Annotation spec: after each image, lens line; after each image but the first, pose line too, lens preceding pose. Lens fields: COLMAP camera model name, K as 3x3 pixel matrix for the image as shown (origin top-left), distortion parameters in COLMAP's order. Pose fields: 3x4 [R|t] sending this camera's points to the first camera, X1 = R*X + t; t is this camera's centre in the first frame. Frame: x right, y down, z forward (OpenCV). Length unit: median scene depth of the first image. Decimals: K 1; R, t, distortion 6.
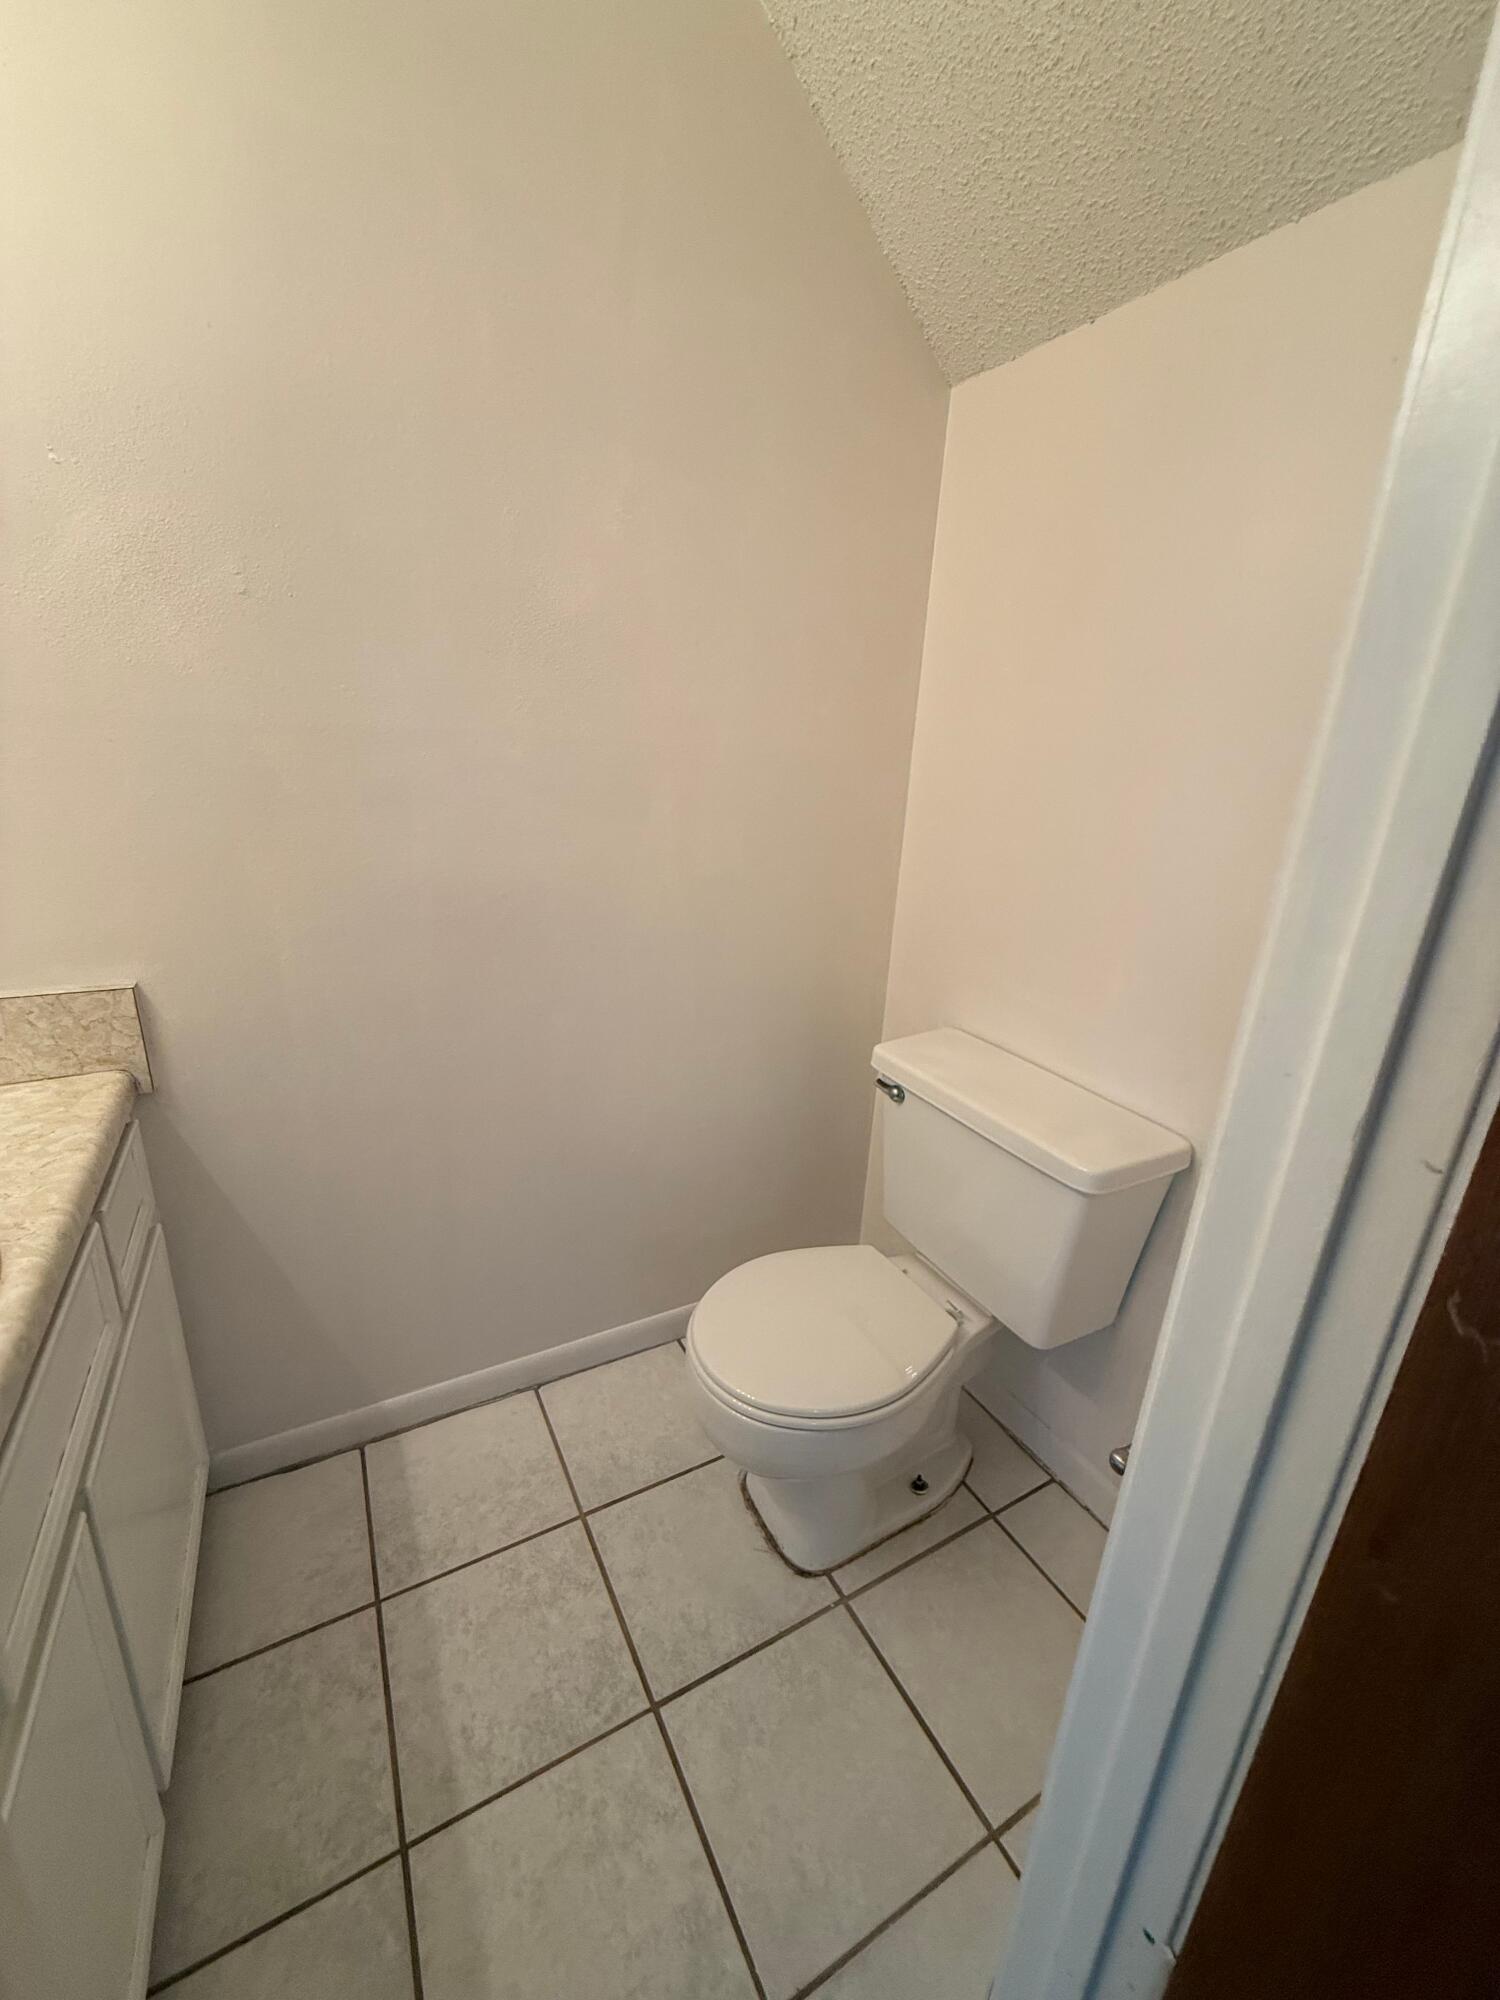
lens RADIAL K [[804.2, 0, 750.0], [0, 804.2, 1000.0], [0, 0, 1]] dist [0.000130, 0.000060]
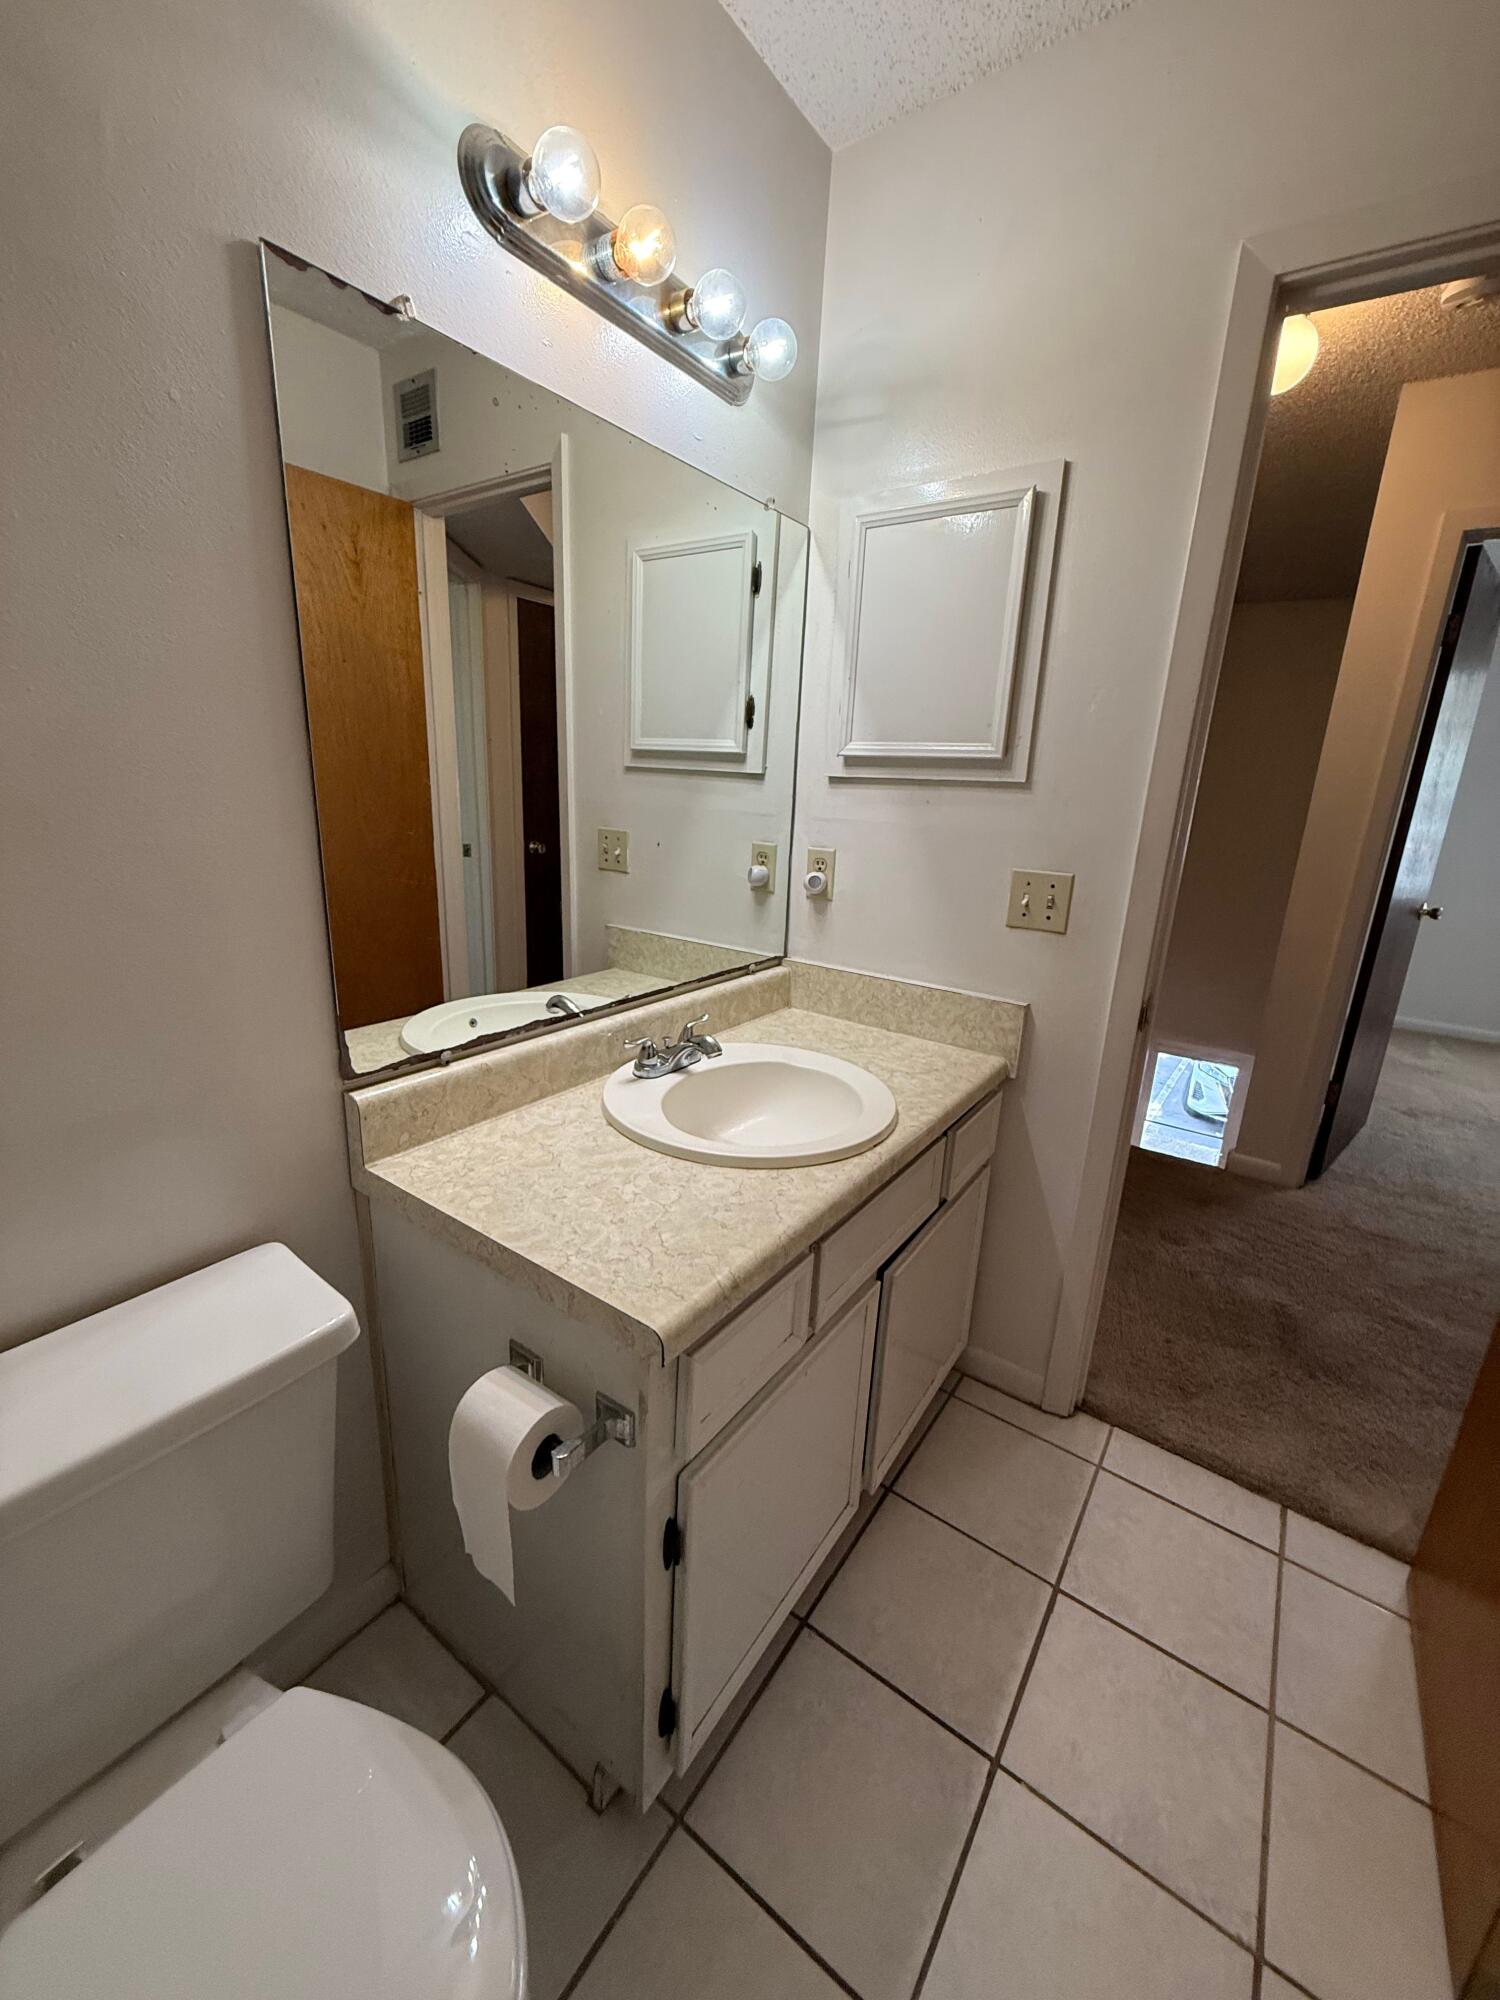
lens RADIAL K [[796.7, 0, 750.0], [0, 796.7, 1000.0], [0, 0, 1]] dist [0.000061, 0.000373]
pose [[0.436698, 0.210474, -0.874640, 0.277117], [-0.297635, 0.951295, 0.080315, 0.006590], [0.848945, 0.225250, 0.478073, -0.122905]]
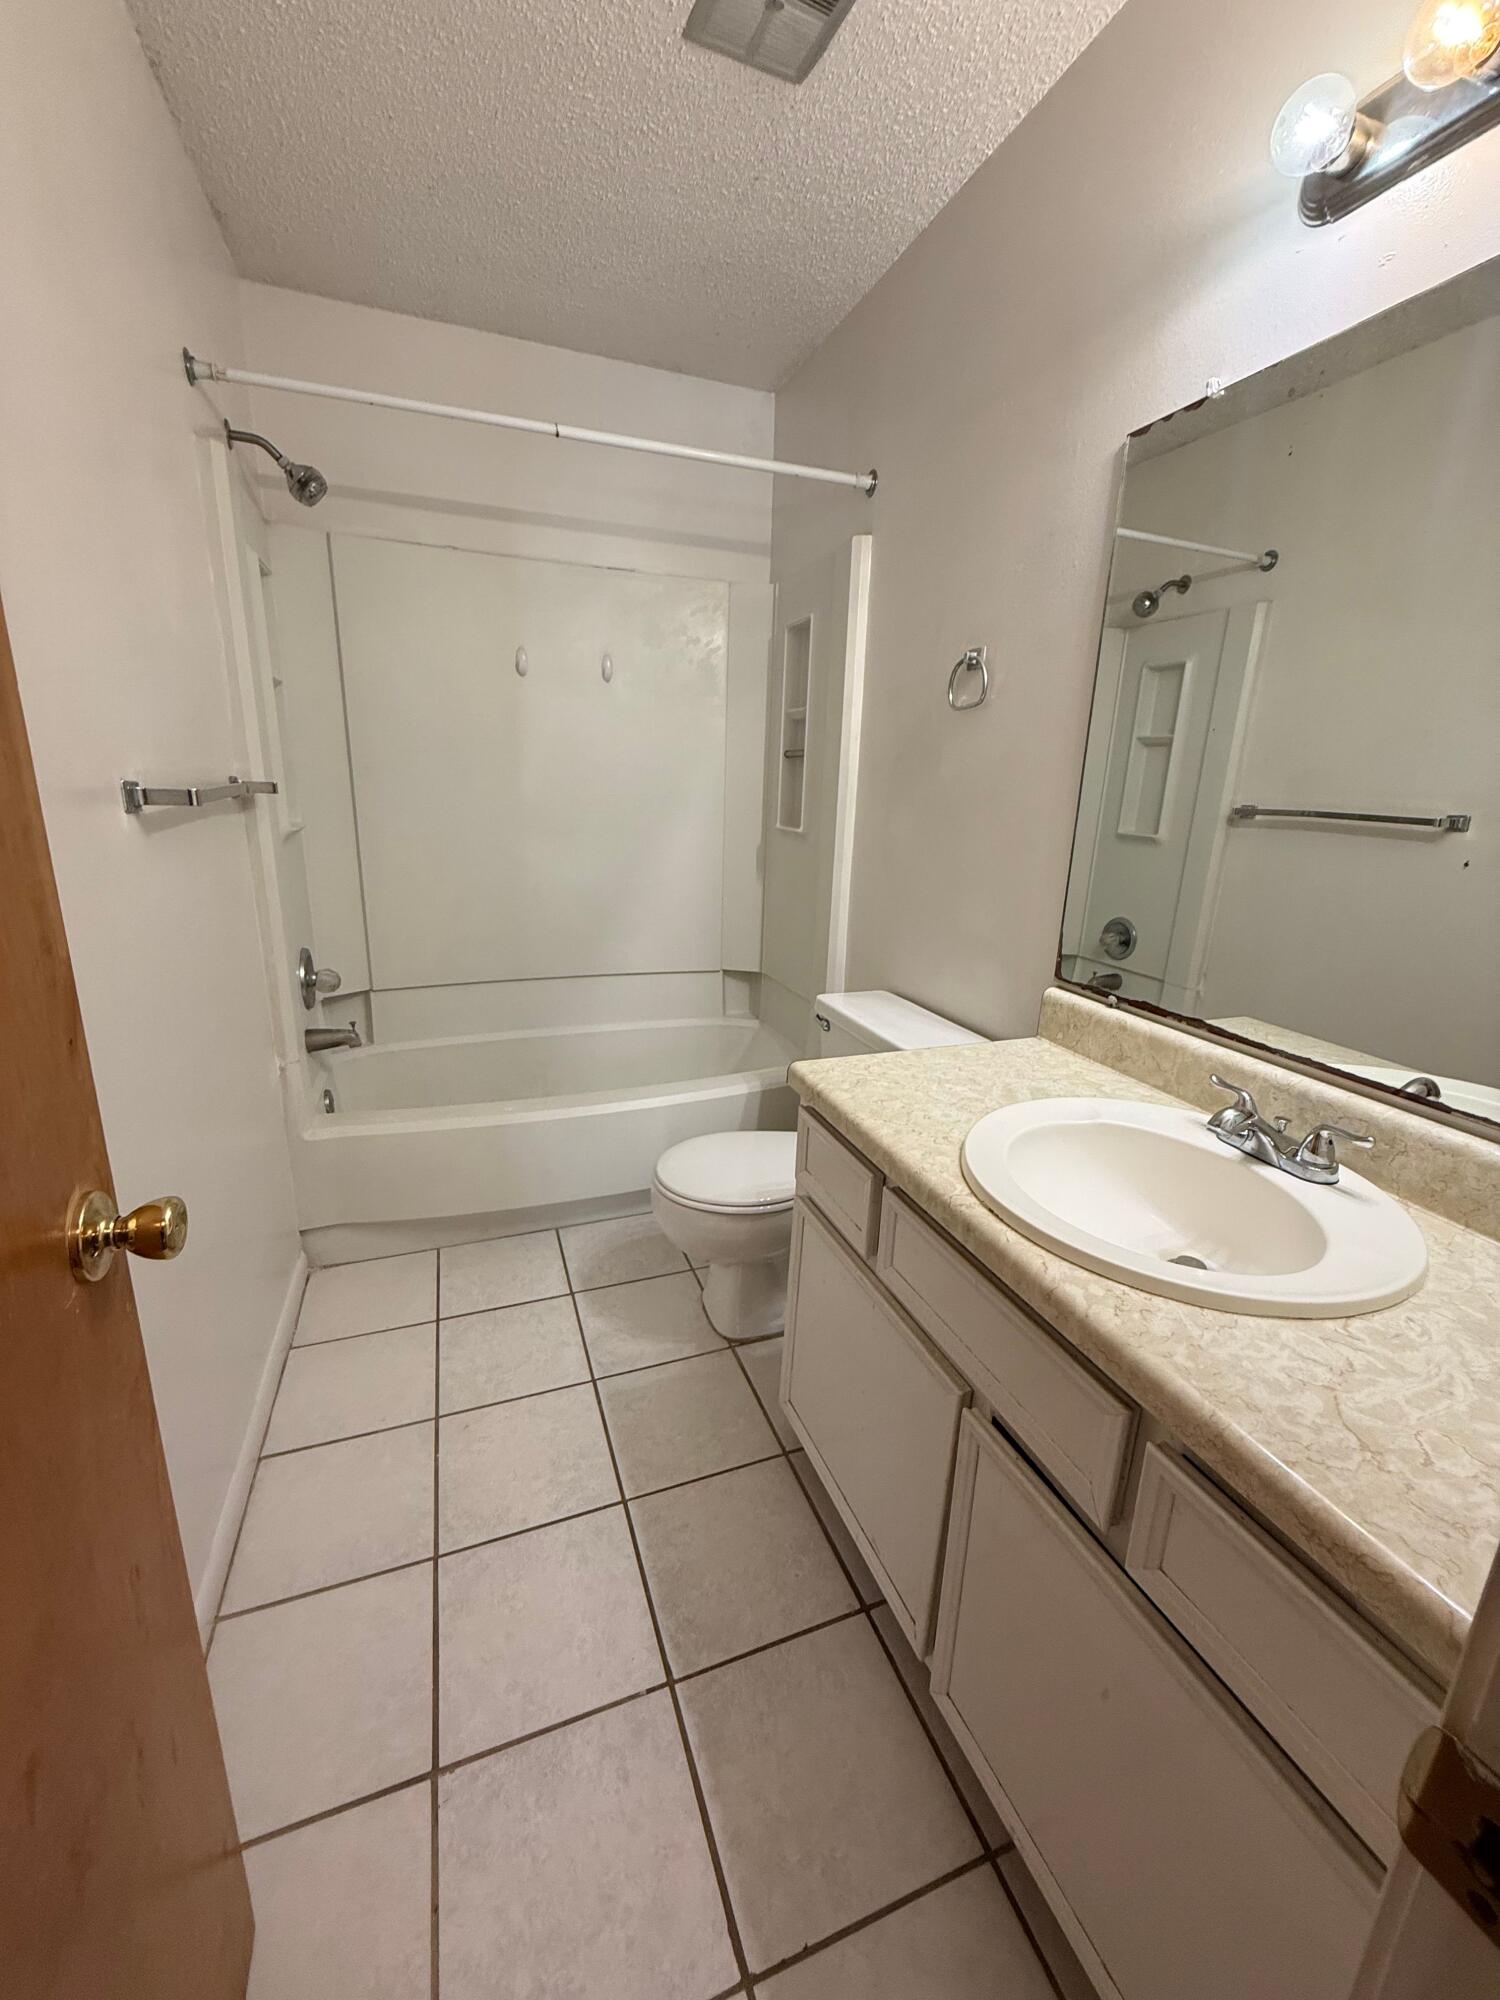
lens RADIAL K [[796.7, 0, 750.0], [0, 796.7, 1000.0], [0, 0, 1]] dist [0.000061, 0.000373]
pose [[-0.986897, -0.120622, 0.107162, -0.383342], [-0.040460, 0.827954, 0.559334, -0.412415], [-0.156194, 0.547670, -0.821986, 1.213611]]
